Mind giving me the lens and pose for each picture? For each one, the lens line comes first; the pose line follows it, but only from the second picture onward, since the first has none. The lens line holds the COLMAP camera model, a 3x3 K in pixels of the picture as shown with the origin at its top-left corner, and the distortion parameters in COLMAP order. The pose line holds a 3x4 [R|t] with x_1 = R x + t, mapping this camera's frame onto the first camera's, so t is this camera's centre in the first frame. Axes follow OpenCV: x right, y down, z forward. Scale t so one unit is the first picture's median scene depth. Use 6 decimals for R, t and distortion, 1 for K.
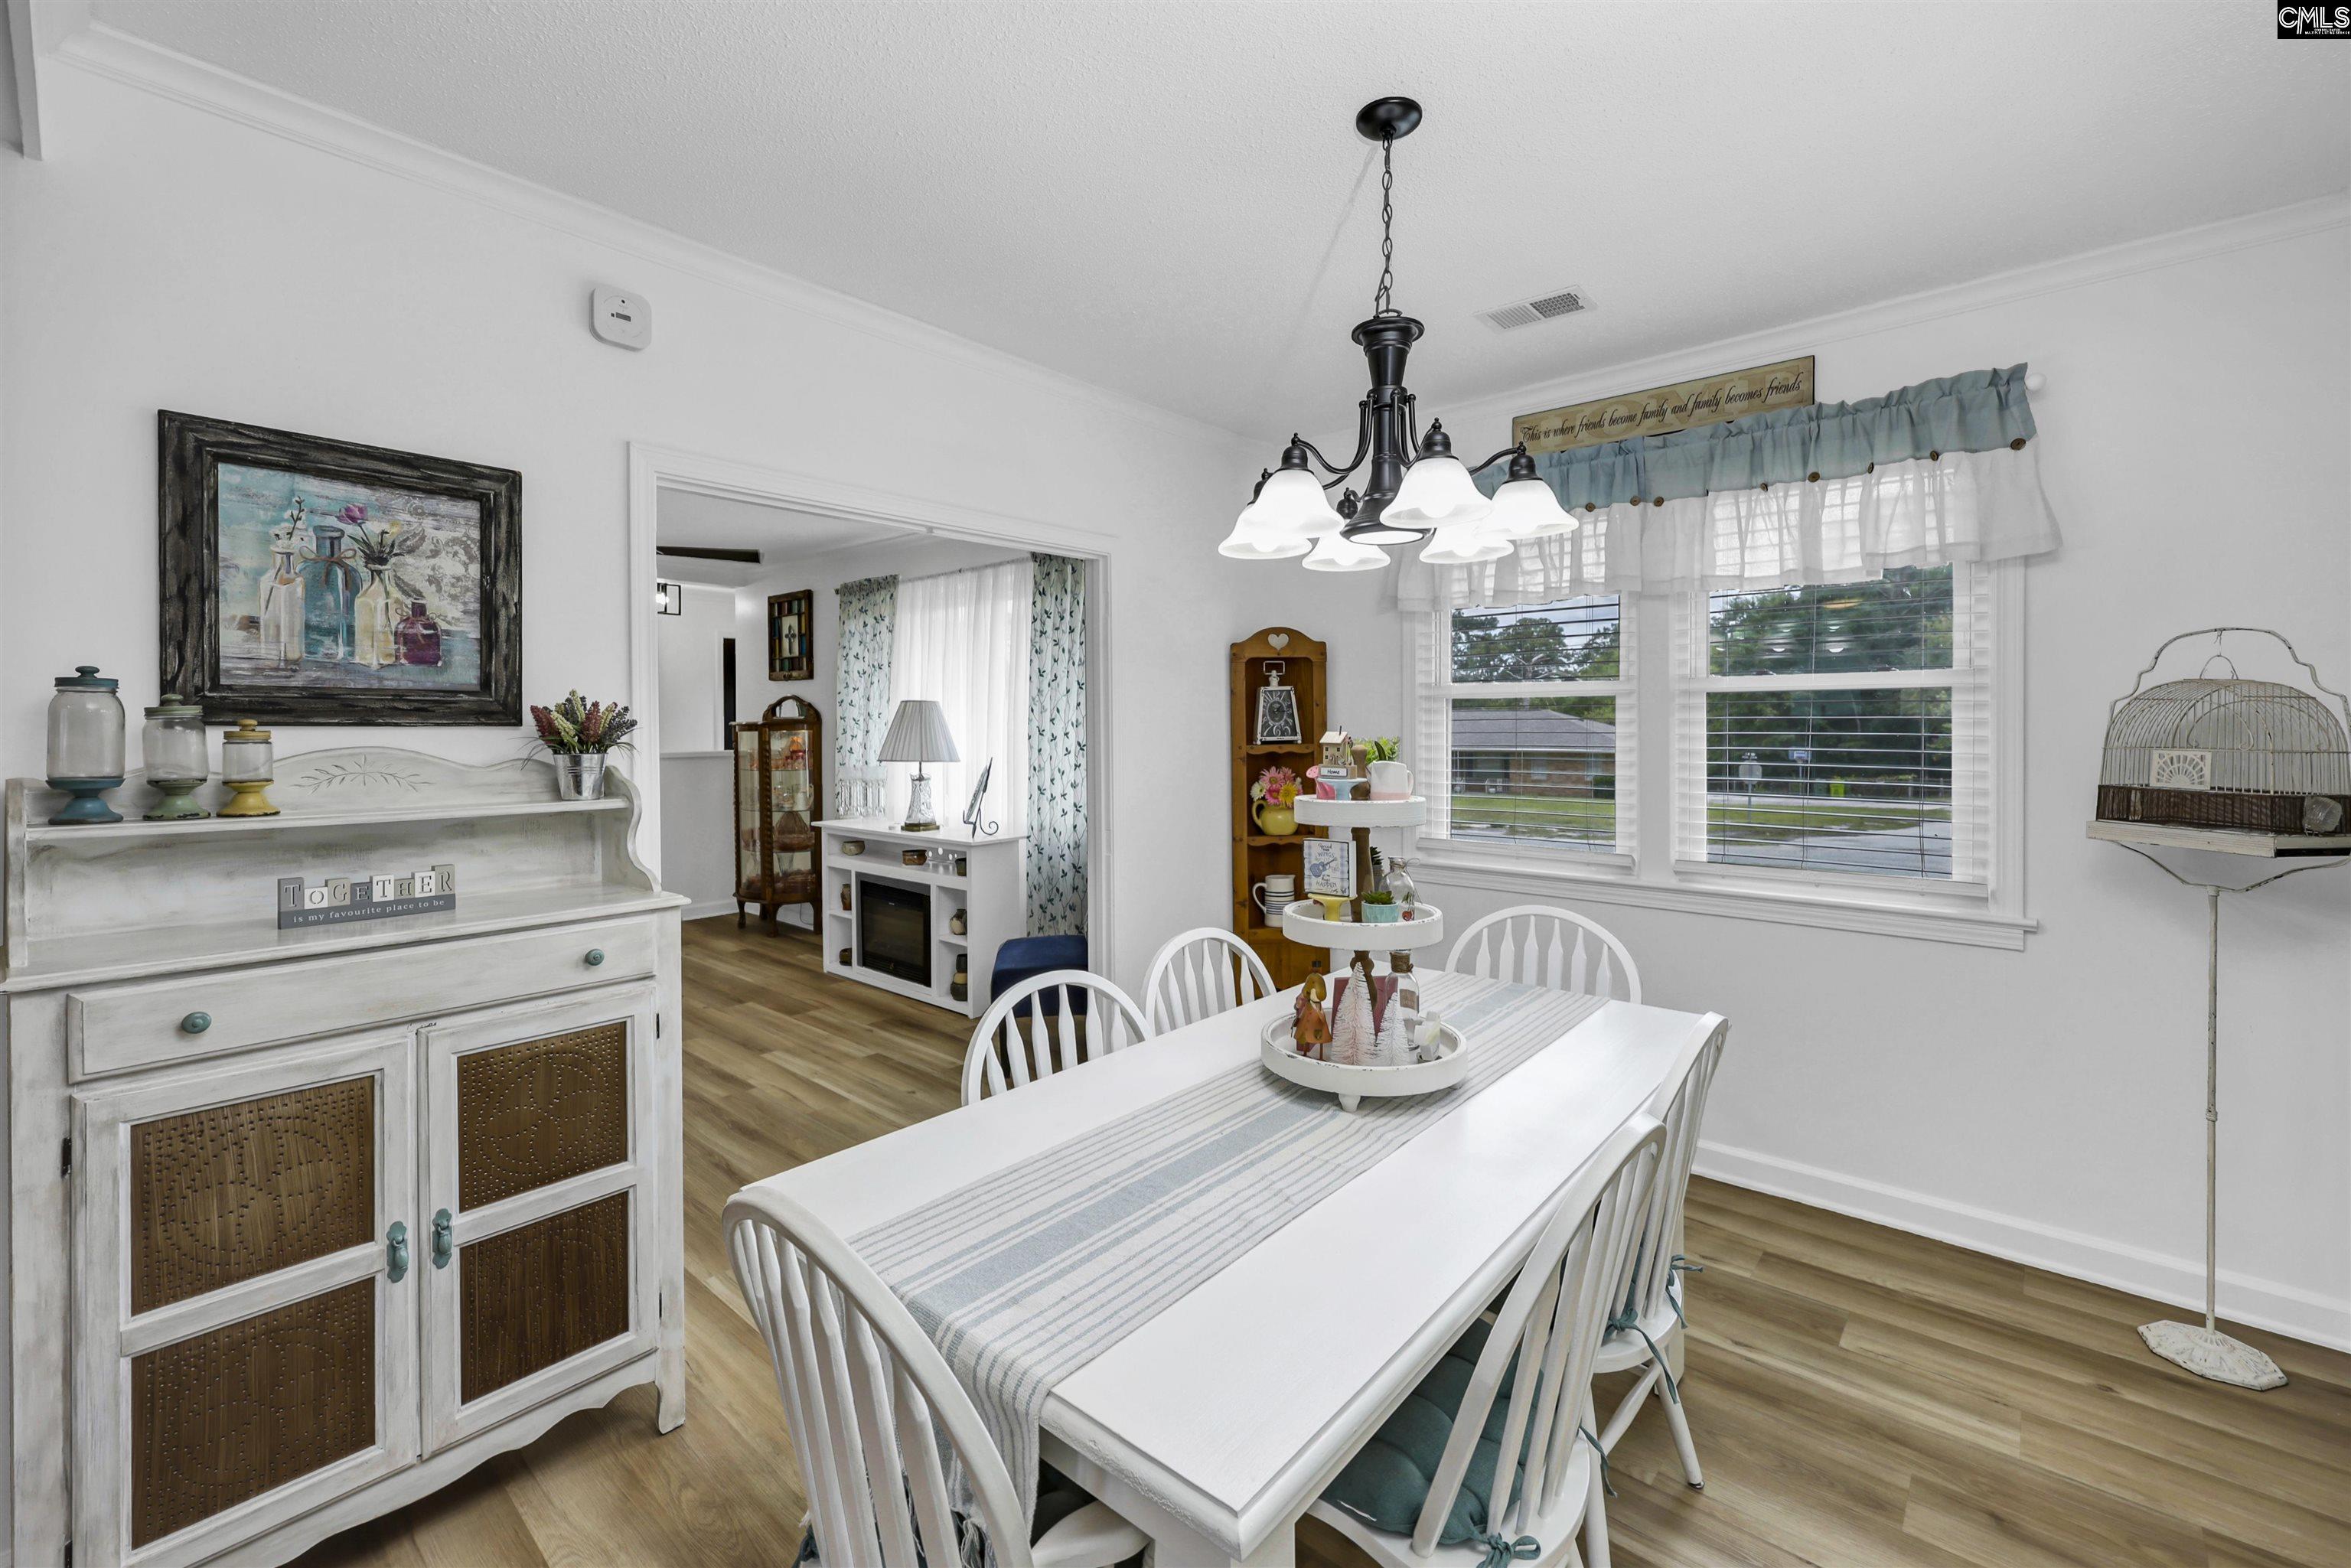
lens RADIAL K [[993.8, 0, 1166.8], [0, 993.8, 736.6], [0, 0, 1]] dist [-0.003939, -0.000668]
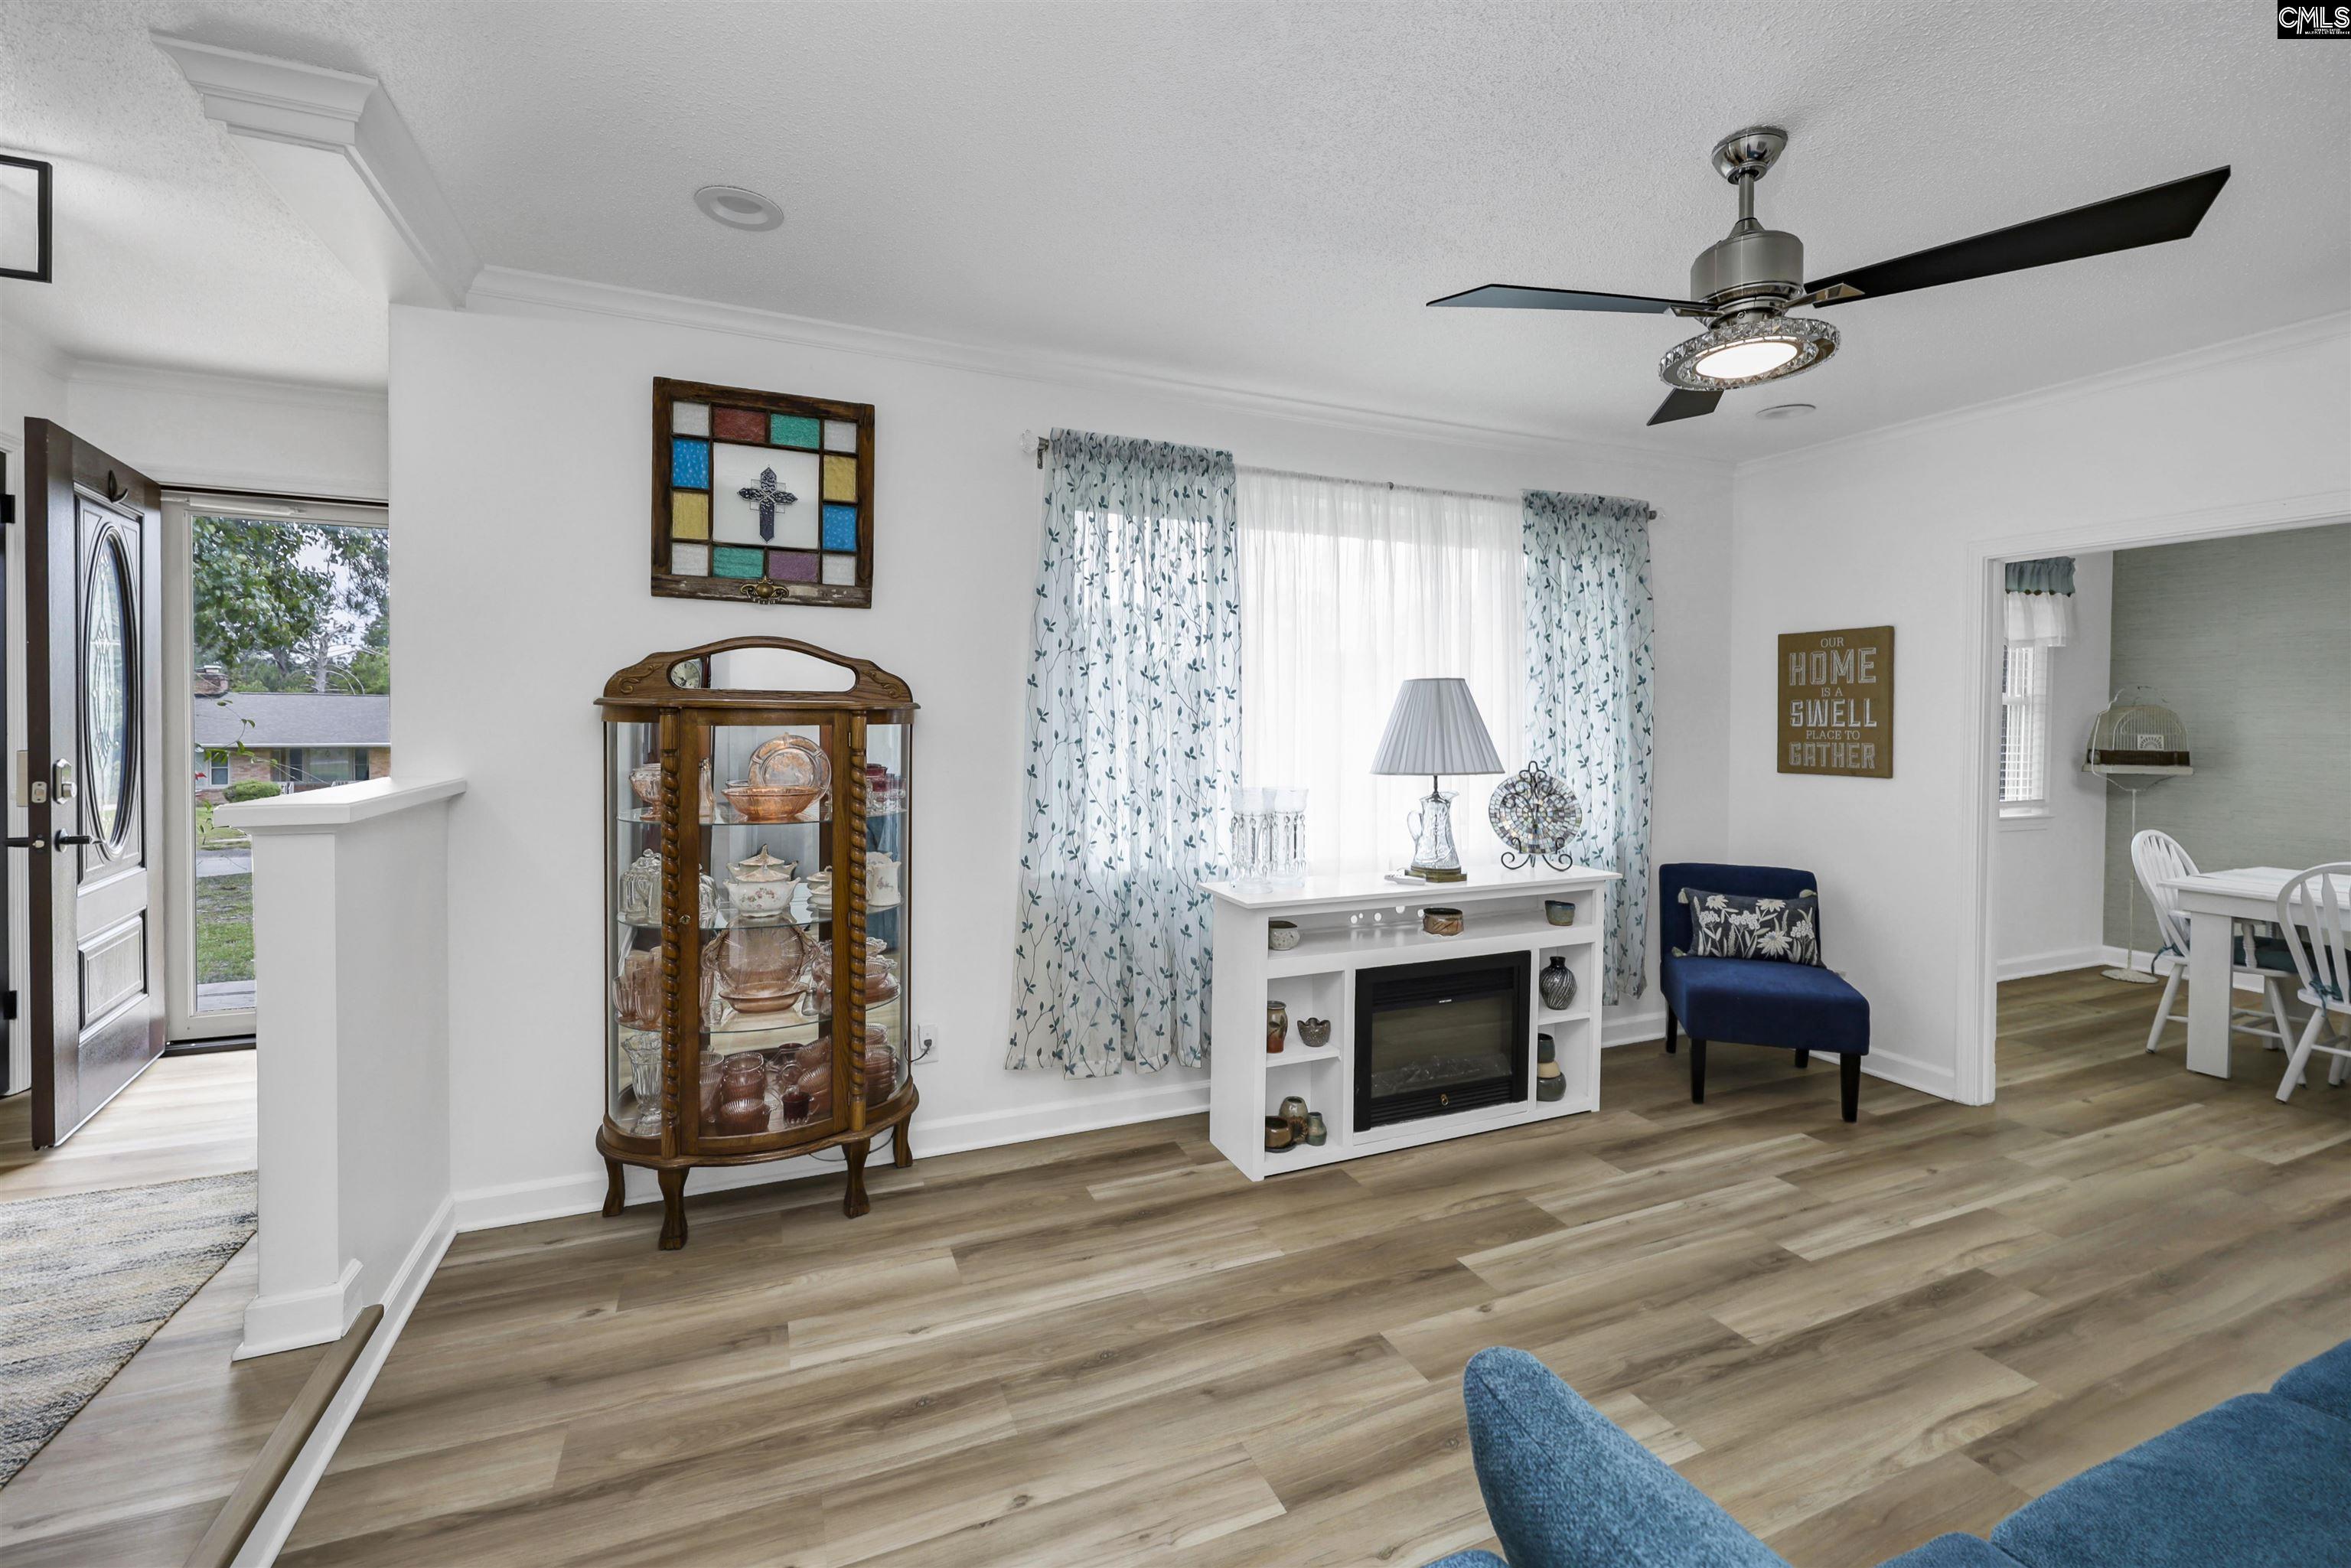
lens RADIAL K [[962.7, 0, 1143.1], [0, 962.7, 735.2], [0, 0, 1]] dist [-0.001335, 0.000151]
pose [[0.427191, -0.011208, 0.904092, -0.863549], [0.000734, 0.999927, 0.012050, -0.006978], [-0.904161, -0.004484, 0.427168, 0.867509]]
